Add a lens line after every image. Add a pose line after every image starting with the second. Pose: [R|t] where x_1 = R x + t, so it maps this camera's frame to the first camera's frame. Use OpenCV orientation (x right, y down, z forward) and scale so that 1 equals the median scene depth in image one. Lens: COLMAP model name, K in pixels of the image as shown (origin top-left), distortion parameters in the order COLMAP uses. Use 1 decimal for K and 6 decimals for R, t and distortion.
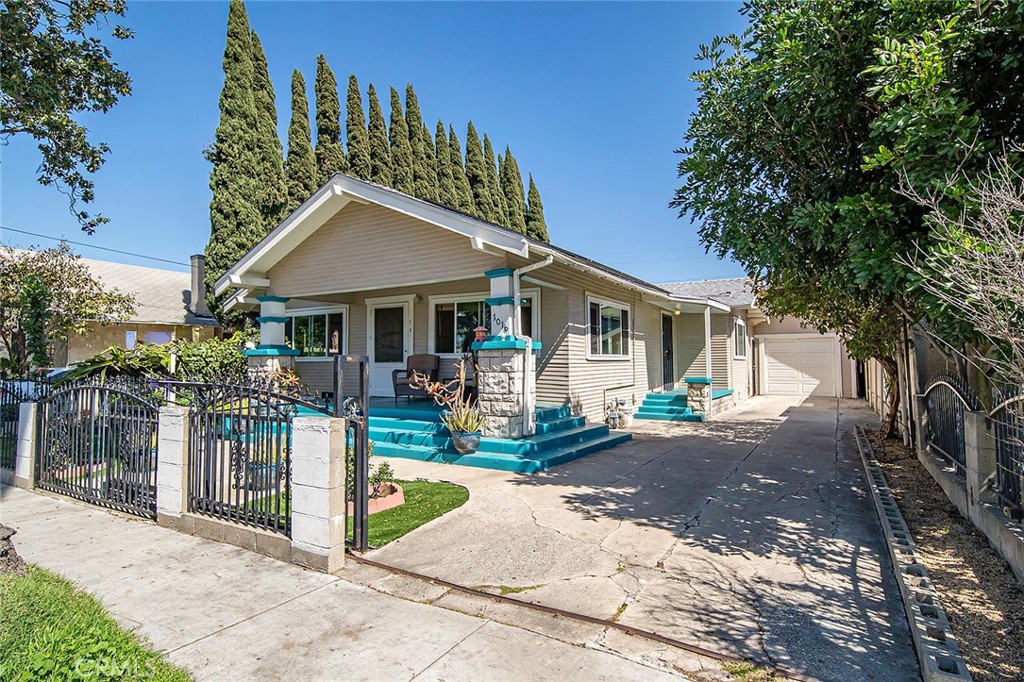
lens RADIAL K [[559.7, 0, 512.0], [0, 559.7, 341.0], [0, 0, 1]] dist [-0.001529, -0.000413]
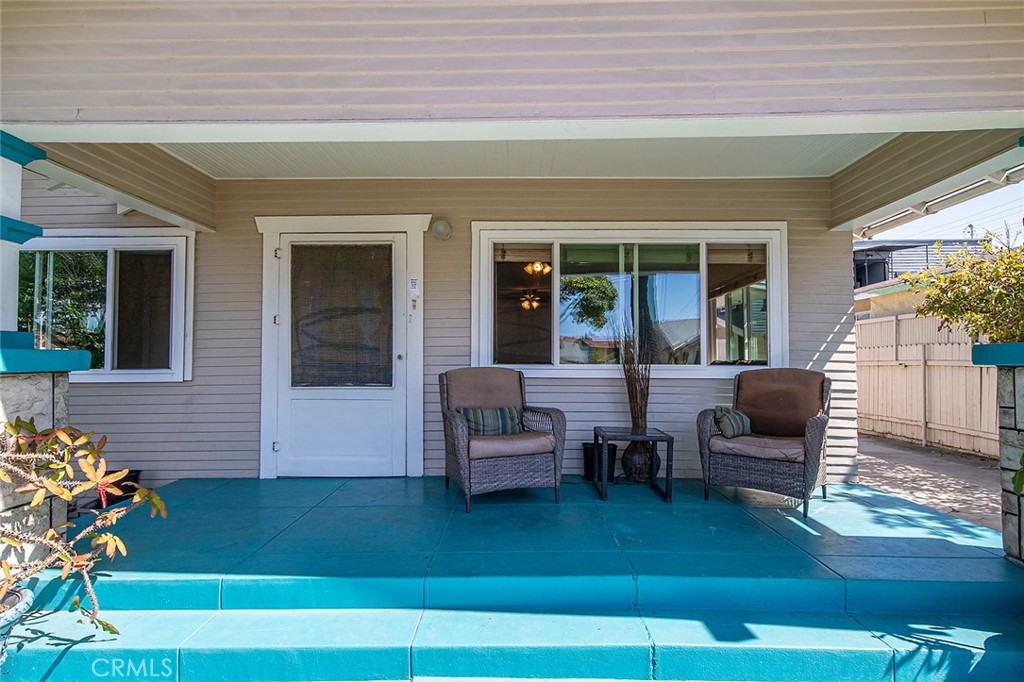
lens RADIAL K [[559.7, 0, 512.0], [0, 559.7, 341.0], [0, 0, 1]] dist [-0.001529, -0.000413]
pose [[0.879796, 0.021415, 0.474868, -0.309258], [-0.023049, 0.999731, -0.002381, 0.005490], [-0.474792, -0.008851, 0.880054, 0.622731]]
